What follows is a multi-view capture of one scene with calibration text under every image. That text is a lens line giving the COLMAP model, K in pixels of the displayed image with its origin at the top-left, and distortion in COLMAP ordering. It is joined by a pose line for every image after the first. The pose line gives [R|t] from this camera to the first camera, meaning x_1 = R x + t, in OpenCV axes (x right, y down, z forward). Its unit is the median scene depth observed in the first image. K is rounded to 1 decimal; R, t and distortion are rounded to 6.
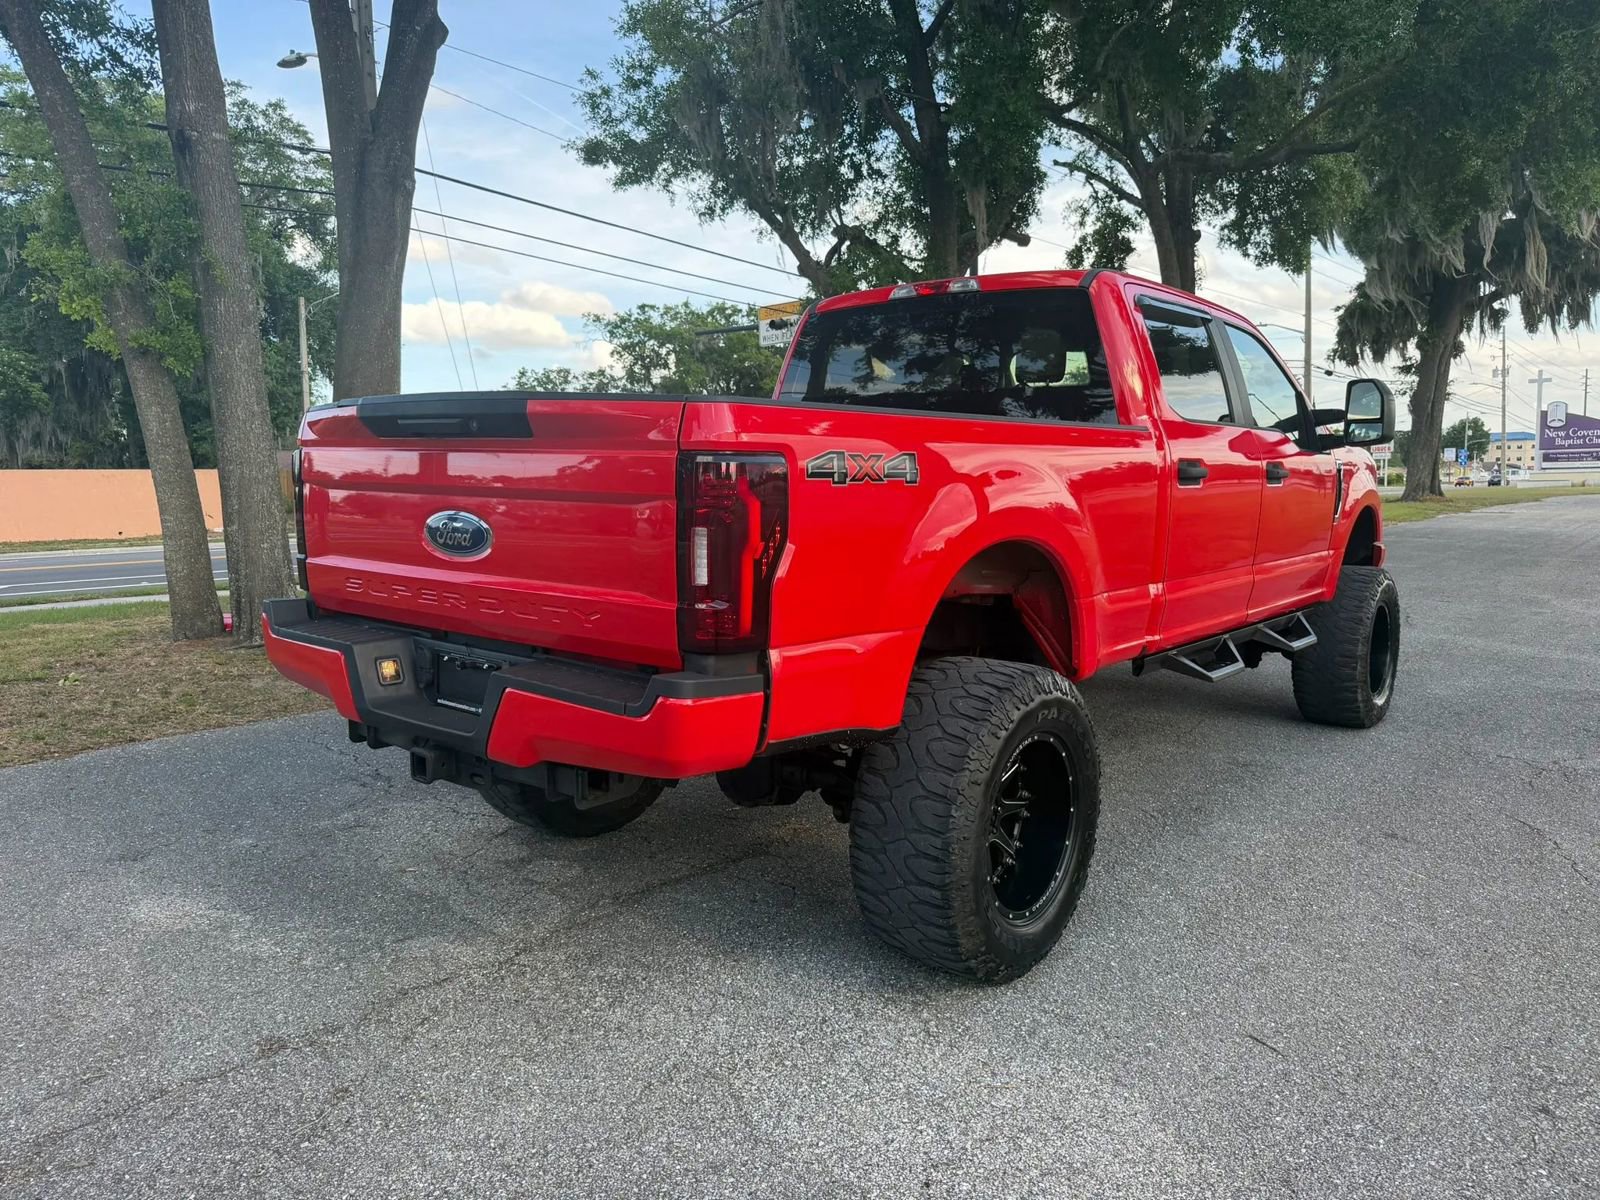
lens RADIAL K [[1151.2, 0, 809.7], [0, 1151.2, 601.2], [0, 0, 1]] dist [-0.008309, -0.002893]
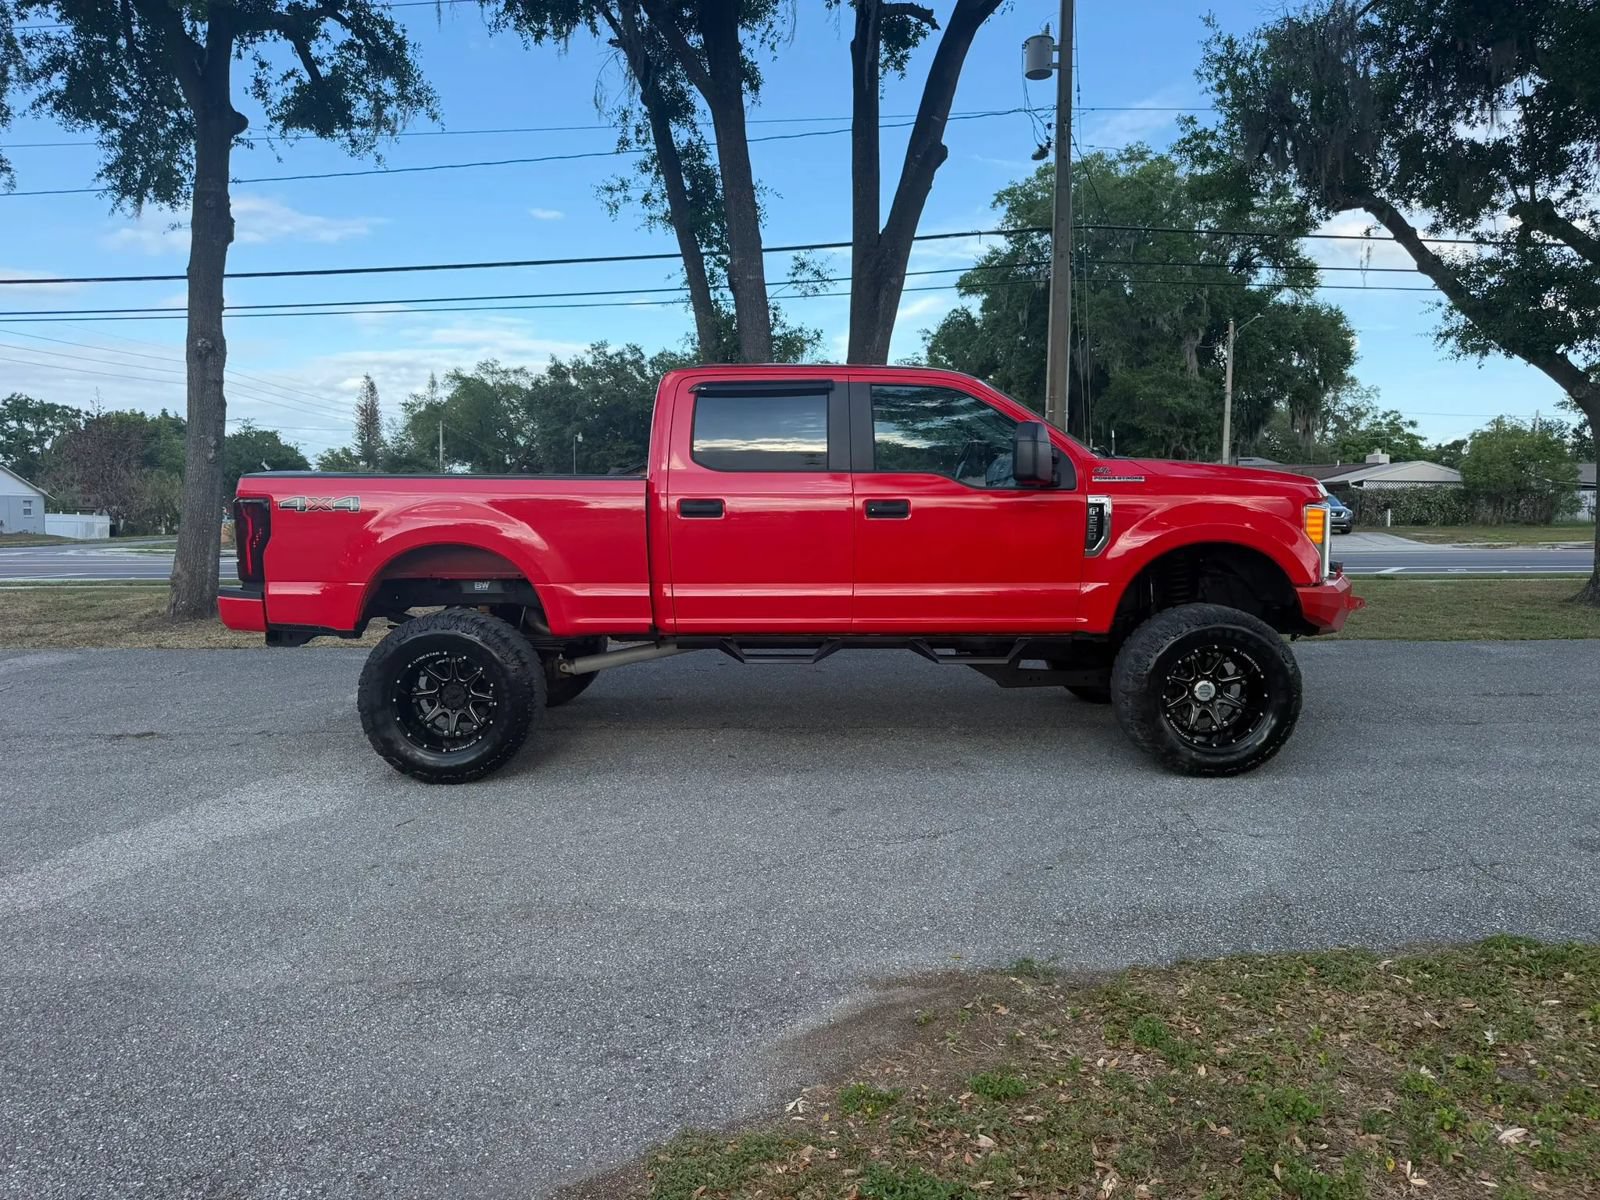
lens RADIAL K [[1142.4, 0, 800.0], [0, 1142.4, 600.0], [0, 0, 1]] dist [0.004670, -0.002068]
pose [[0.626677, 0.067462, -0.776353, 1.847440], [-0.075188, 0.996832, 0.025929, -0.052537], [0.775643, 0.042124, 0.629765, 0.273675]]
